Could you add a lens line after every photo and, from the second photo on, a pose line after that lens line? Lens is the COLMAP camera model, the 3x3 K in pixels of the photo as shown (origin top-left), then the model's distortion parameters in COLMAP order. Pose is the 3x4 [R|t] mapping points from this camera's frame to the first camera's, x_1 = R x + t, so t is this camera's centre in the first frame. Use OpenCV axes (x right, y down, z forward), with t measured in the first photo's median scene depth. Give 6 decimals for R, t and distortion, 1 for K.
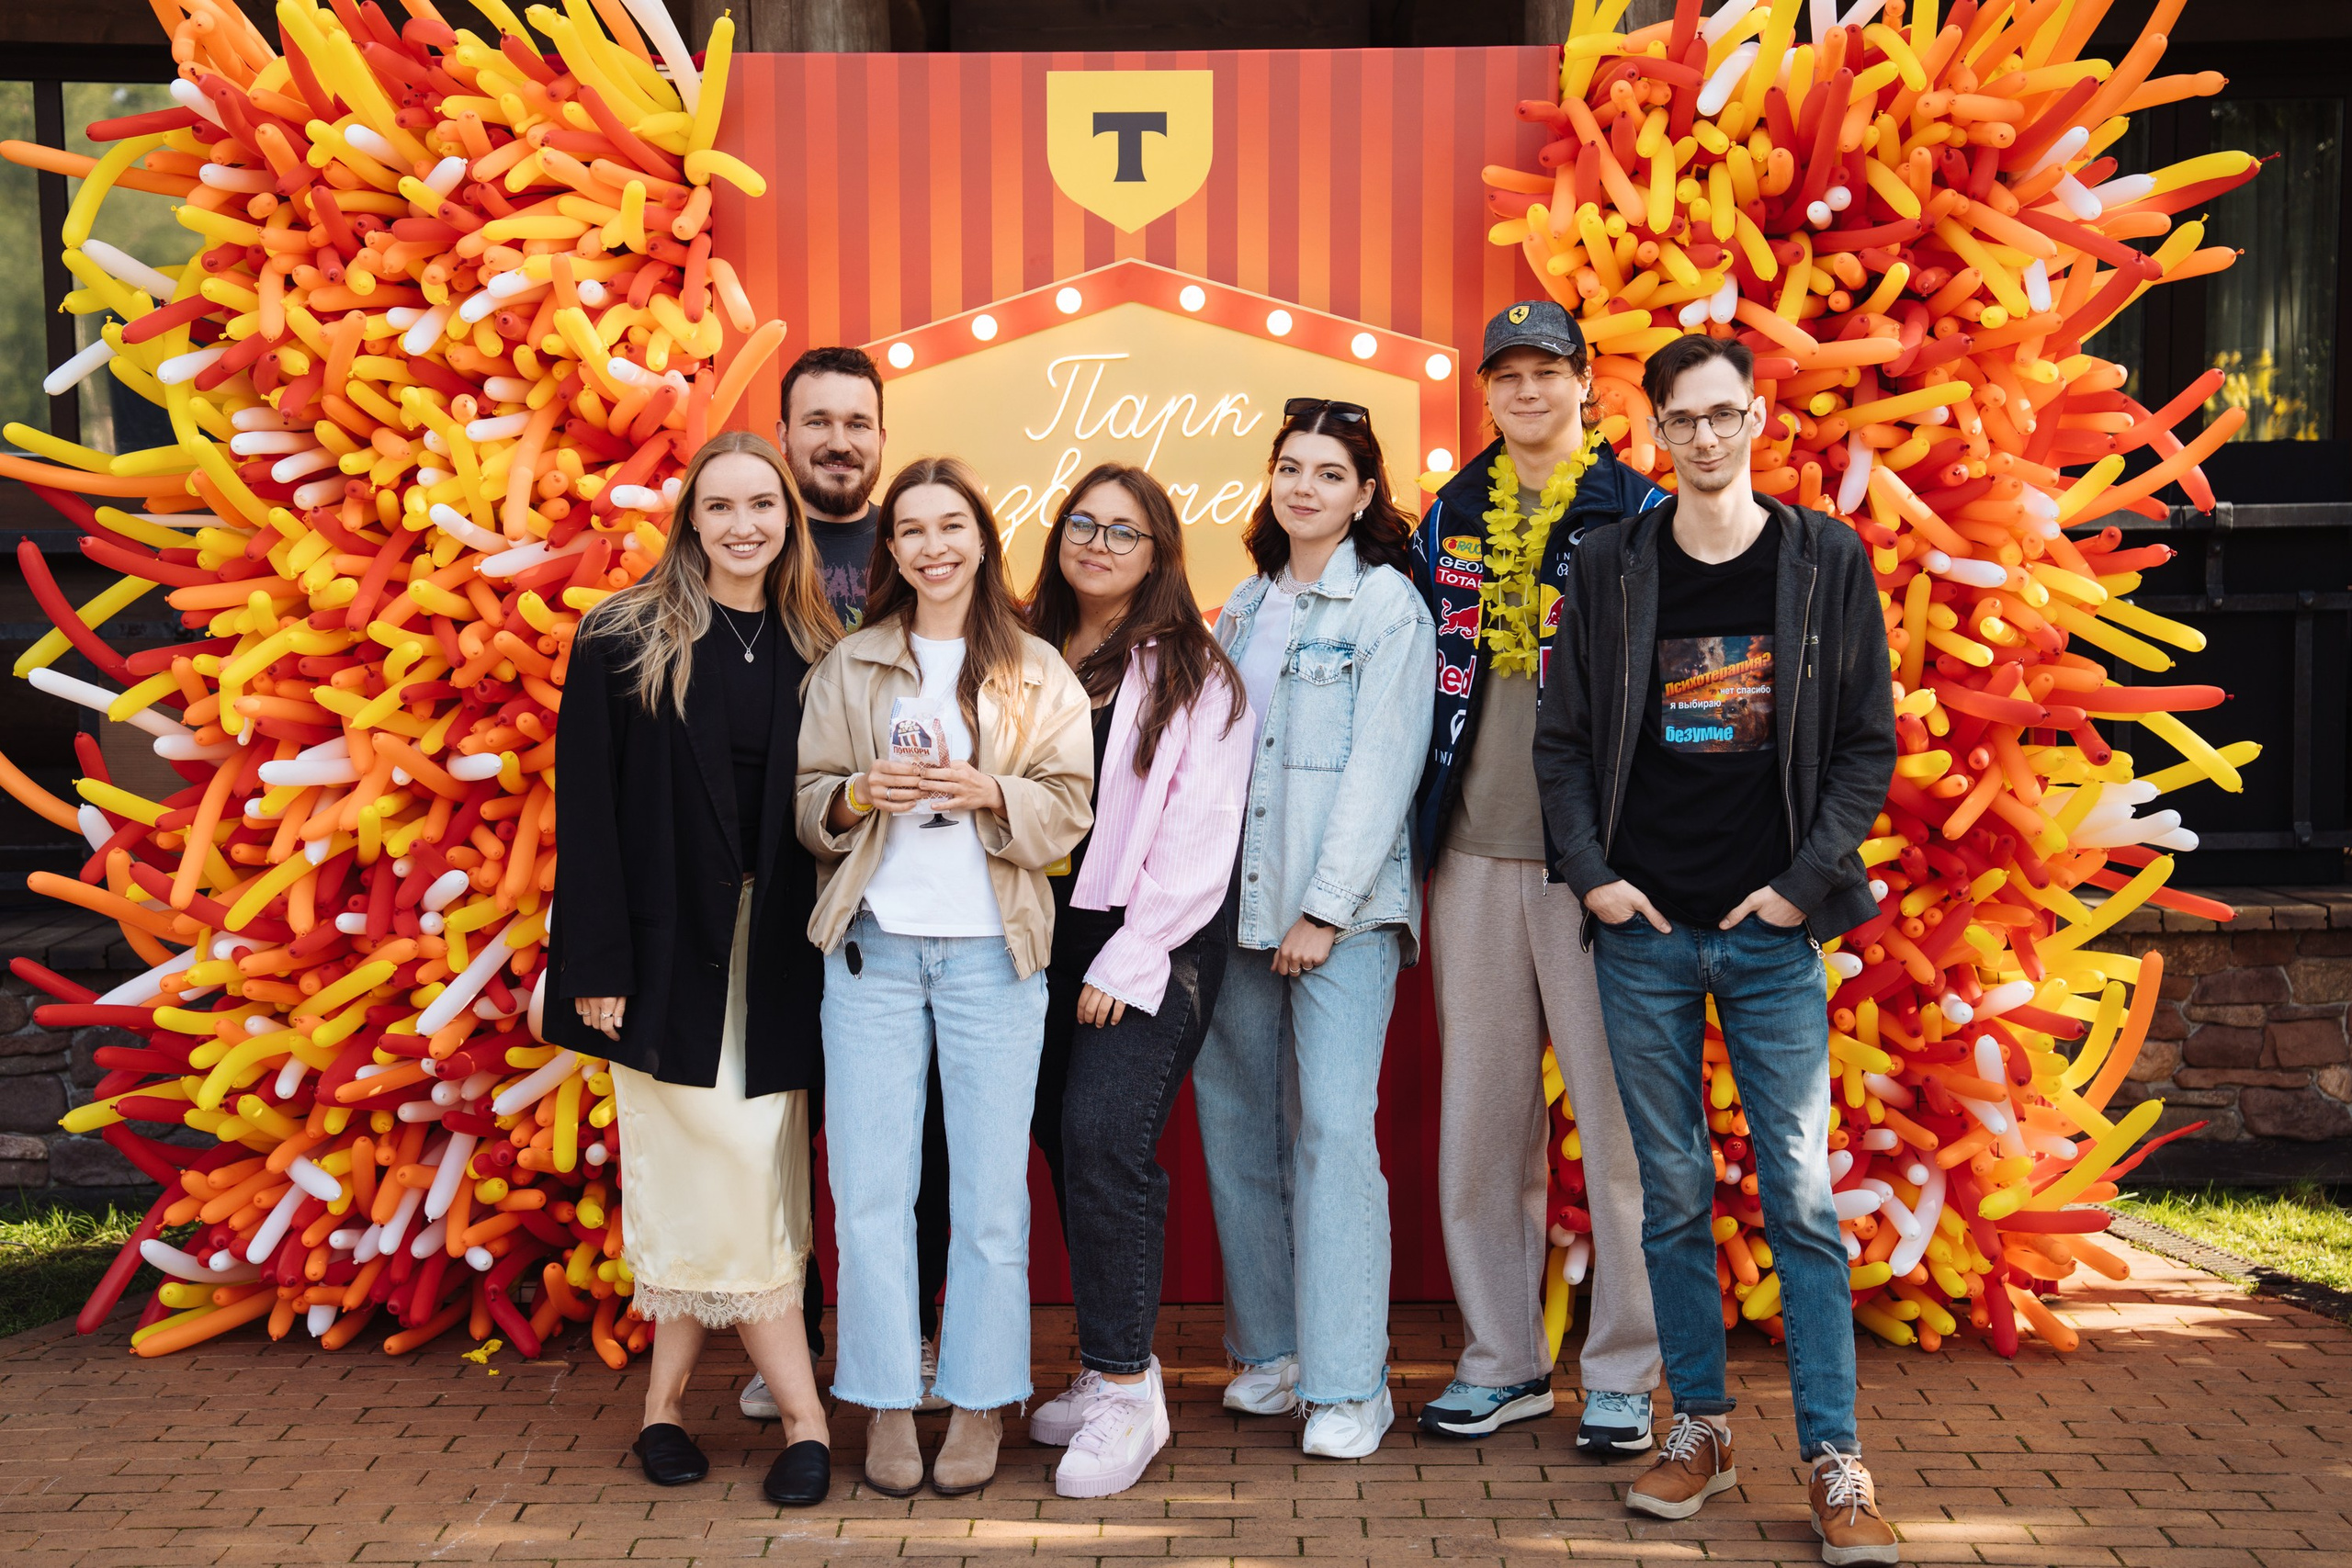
lens RADIAL K [[3543.4, 0, 1234.9], [0, 3543.4, 773.1], [0, 0, 1]] dist [0.059799, 0.000000]
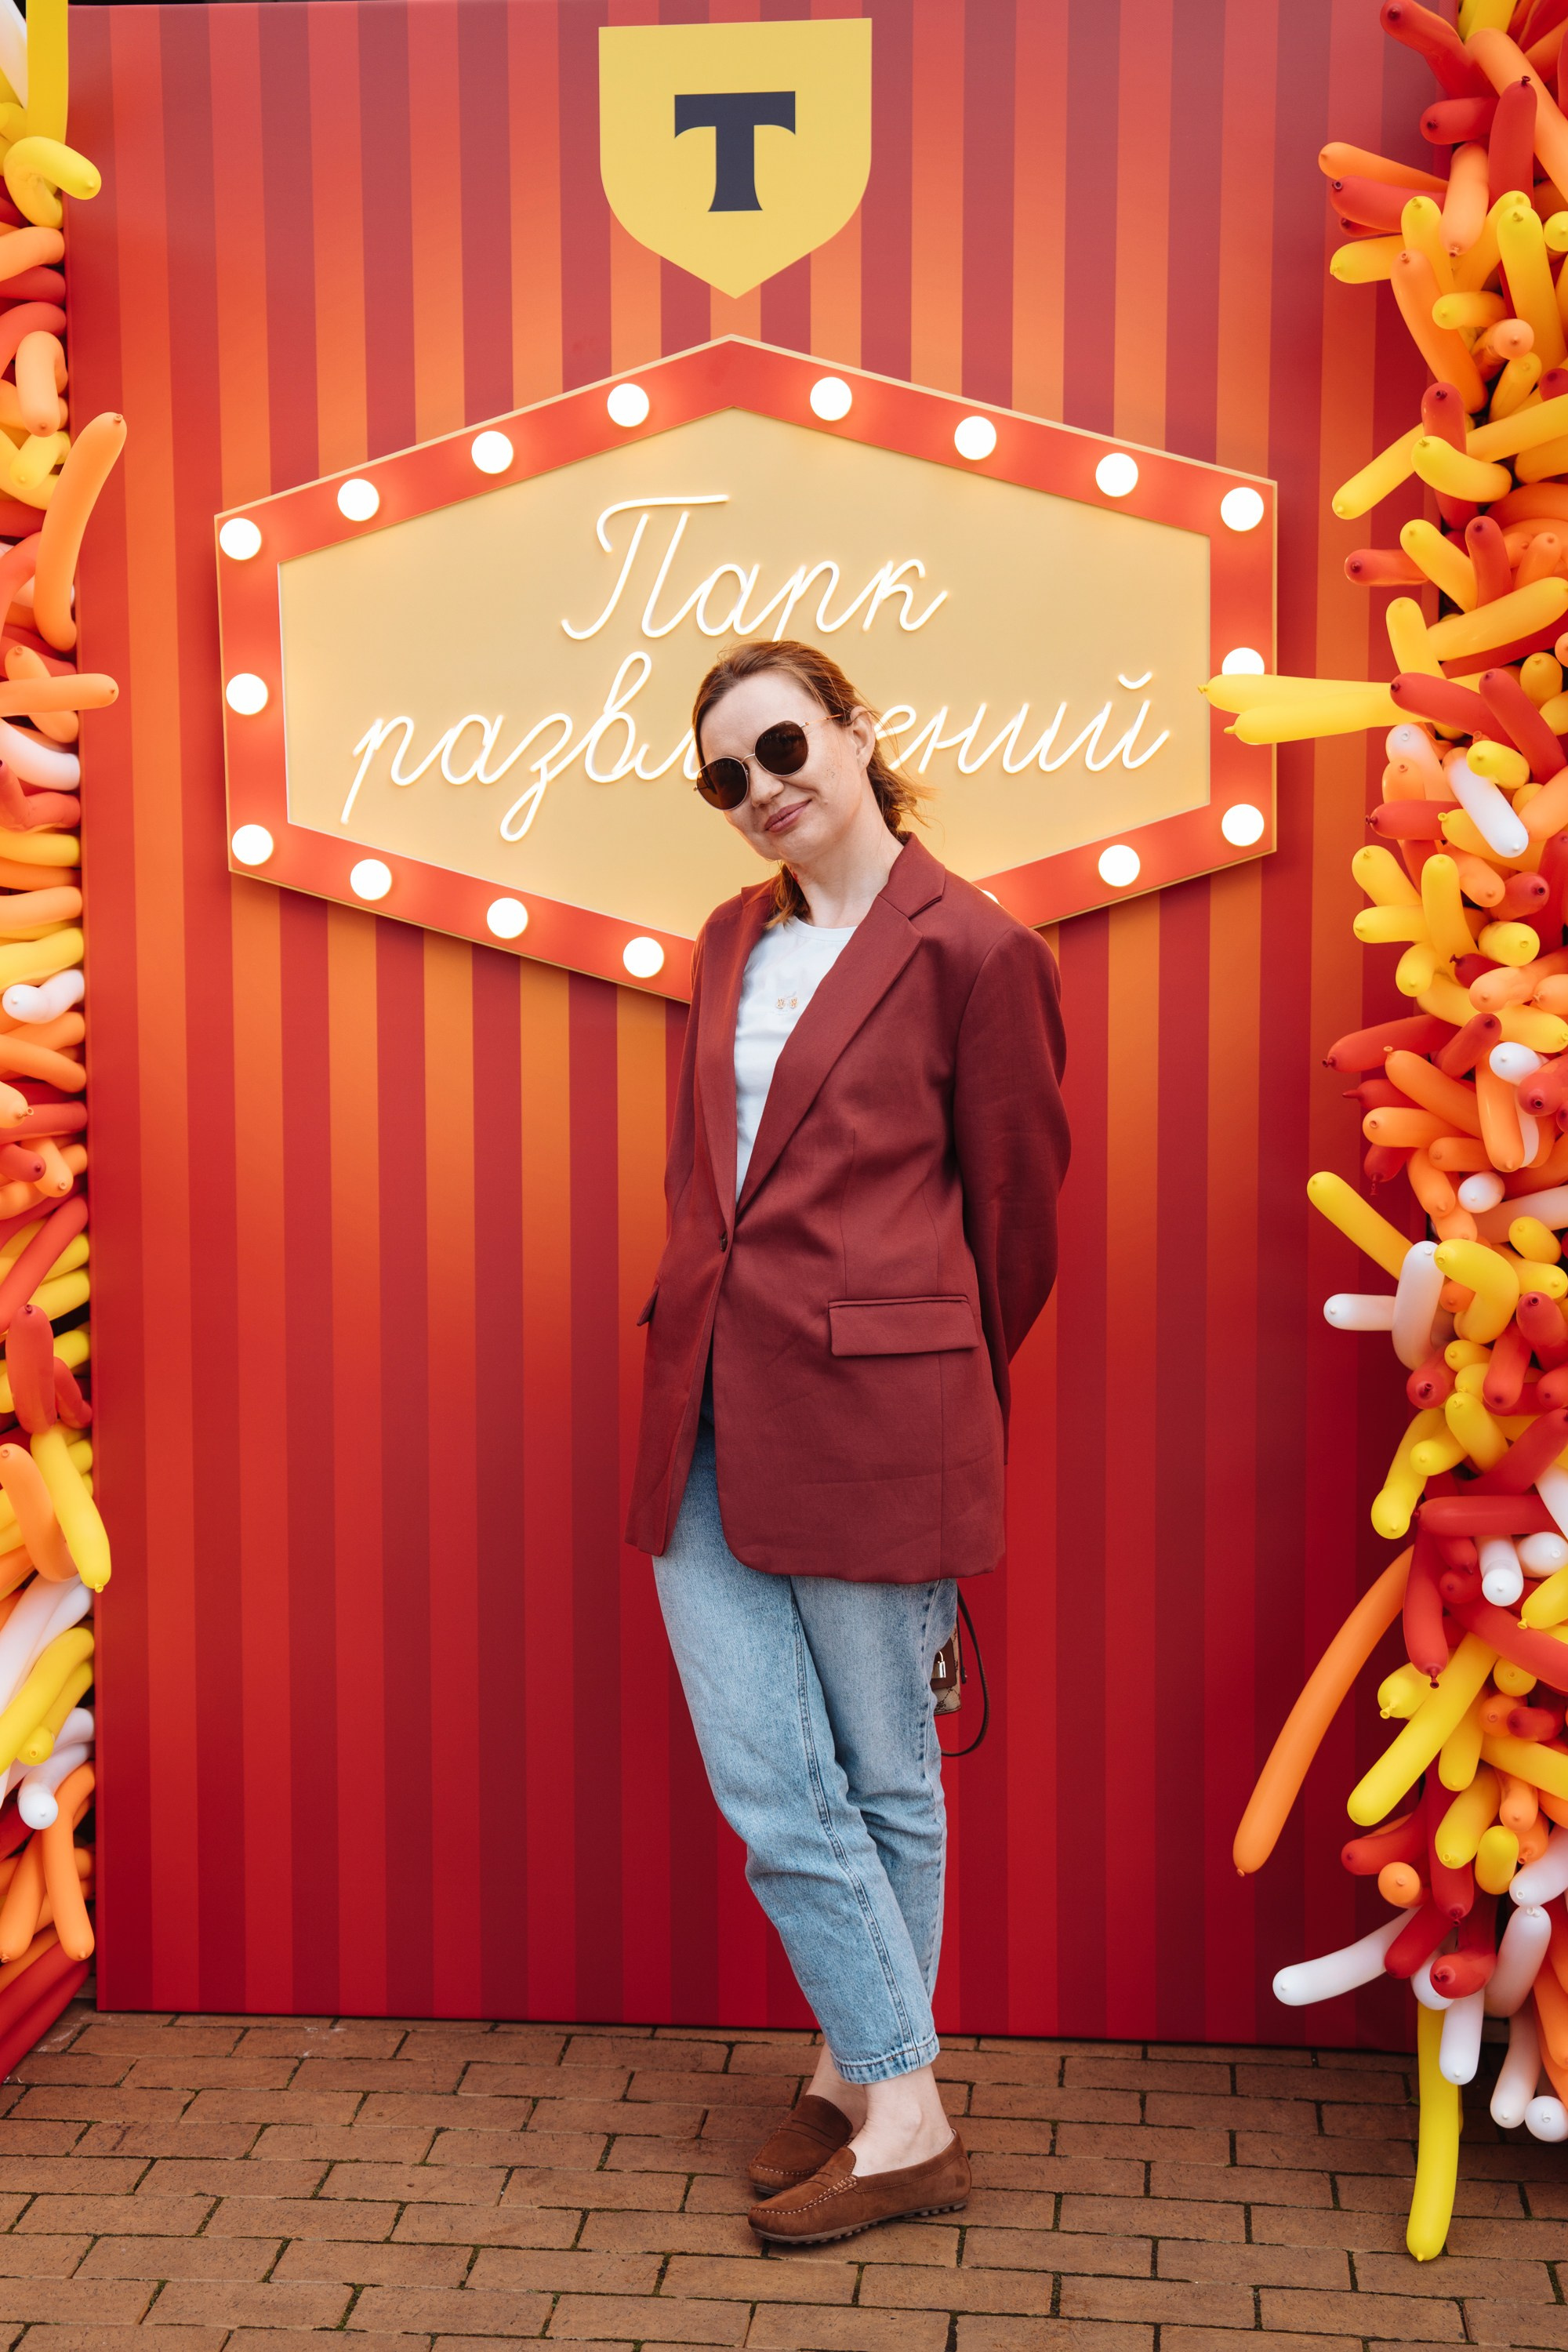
lens RADIAL K [[3332.2, 0, 764.3], [0, 3332.2, 1162.4], [0, 0, 1]] dist [0.096178, 0.000000]
pose [[0.994449, 0.010758, -0.104673, 0.038699], [-0.008209, 0.999660, 0.024746, -0.018612], [0.104903, -0.023749, 0.994199, 0.441912]]
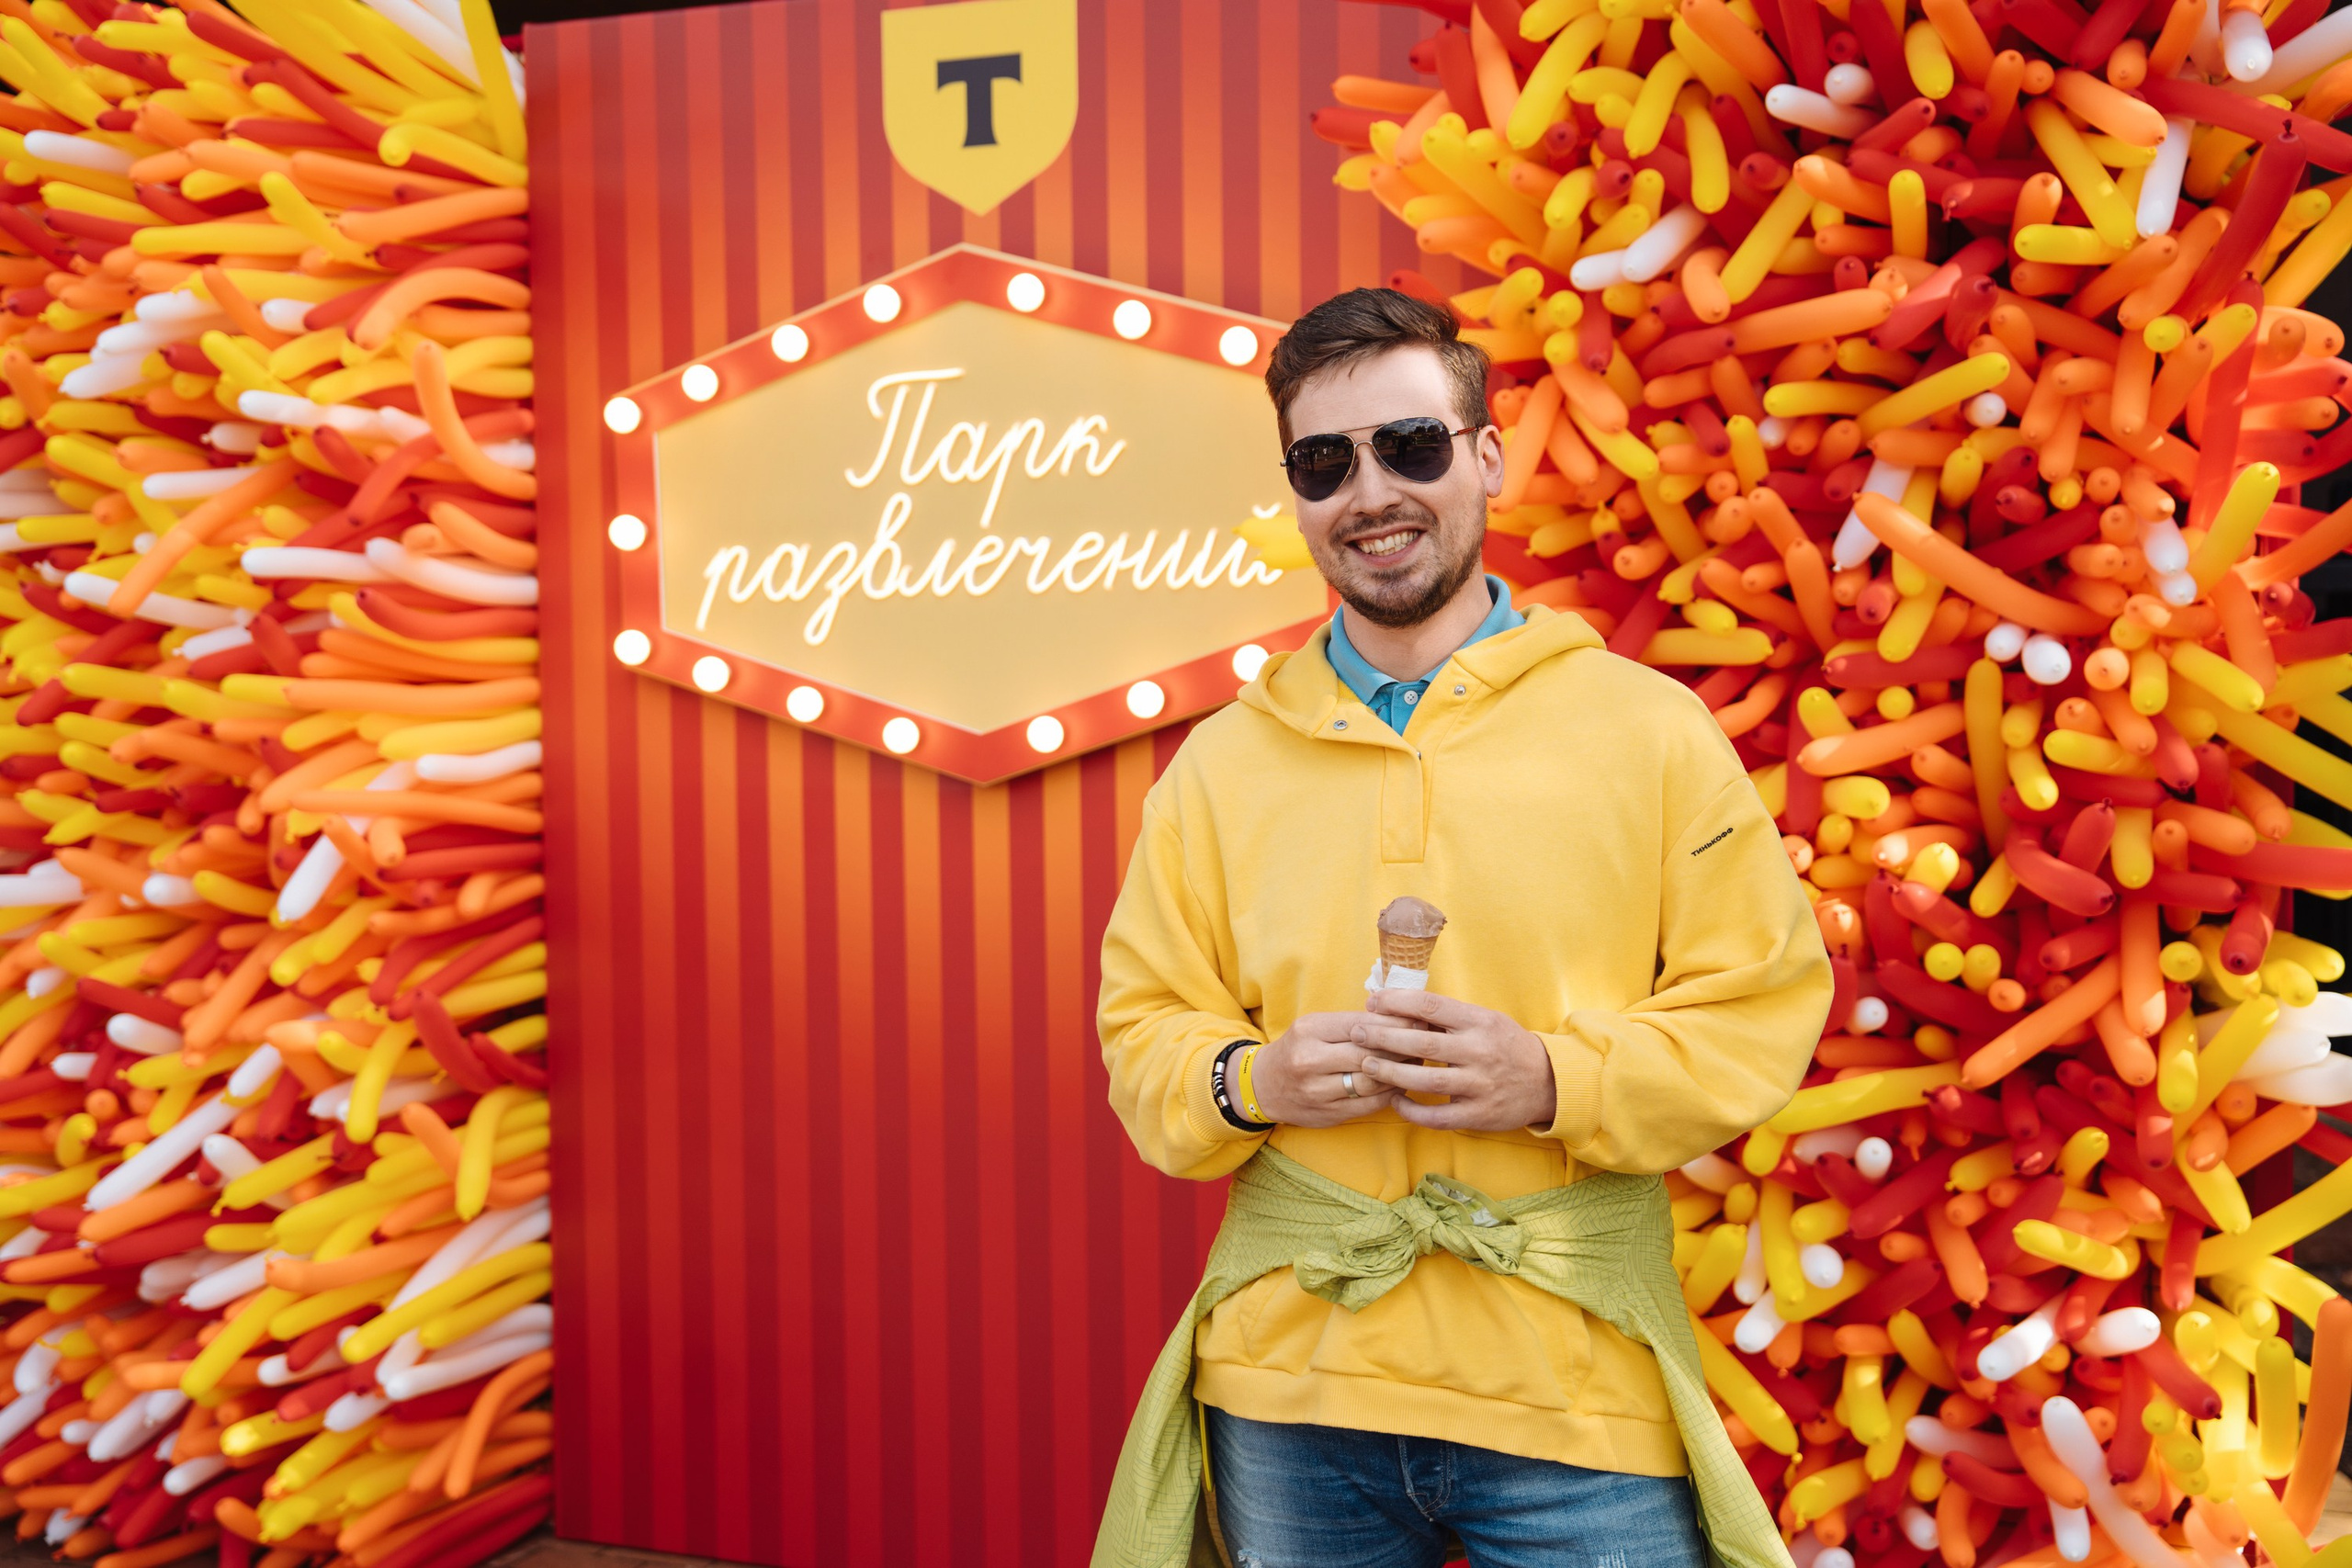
lens RADIAL K [[2761.4, 0, 1181.8], [0, 2761.4, 764.0], [0, 0, 1]] dist [0.043723, 0.000000]
pose [[0.924961, 0.015446, -0.379748, 0.249987], [-0.018155, 0.999829, -0.003555, -0.032981], [0.379628, 0.010182, 0.925083, 0.482572]]
